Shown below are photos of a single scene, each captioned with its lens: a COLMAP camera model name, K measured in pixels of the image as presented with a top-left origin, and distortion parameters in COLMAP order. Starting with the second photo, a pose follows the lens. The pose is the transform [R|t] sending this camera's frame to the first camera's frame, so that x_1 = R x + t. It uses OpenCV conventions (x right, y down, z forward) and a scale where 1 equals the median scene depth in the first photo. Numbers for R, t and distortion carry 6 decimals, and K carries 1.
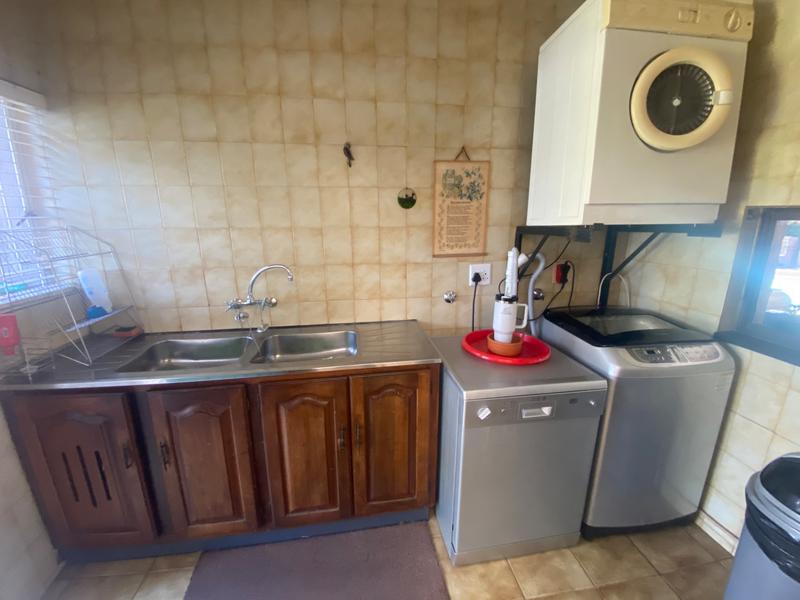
lens RADIAL K [[330.4, 0, 400.6], [0, 330.4, 299.6], [0, 0, 1]] dist [-0.013310, -0.004380]
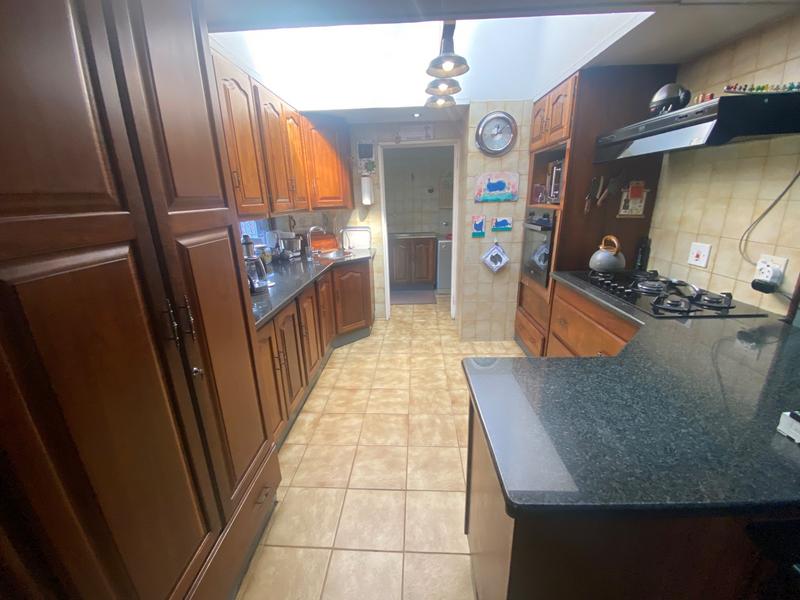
lens RADIAL K [[330.4, 0, 398.5], [0, 330.4, 299.3], [0, 0, 1]] dist [-0.013310, -0.004380]
pose [[0.981304, 0.042903, -0.187621, 0.342654], [-0.028566, 0.996508, 0.078459, 0.474862], [0.190332, -0.071633, 0.979103, -2.128194]]
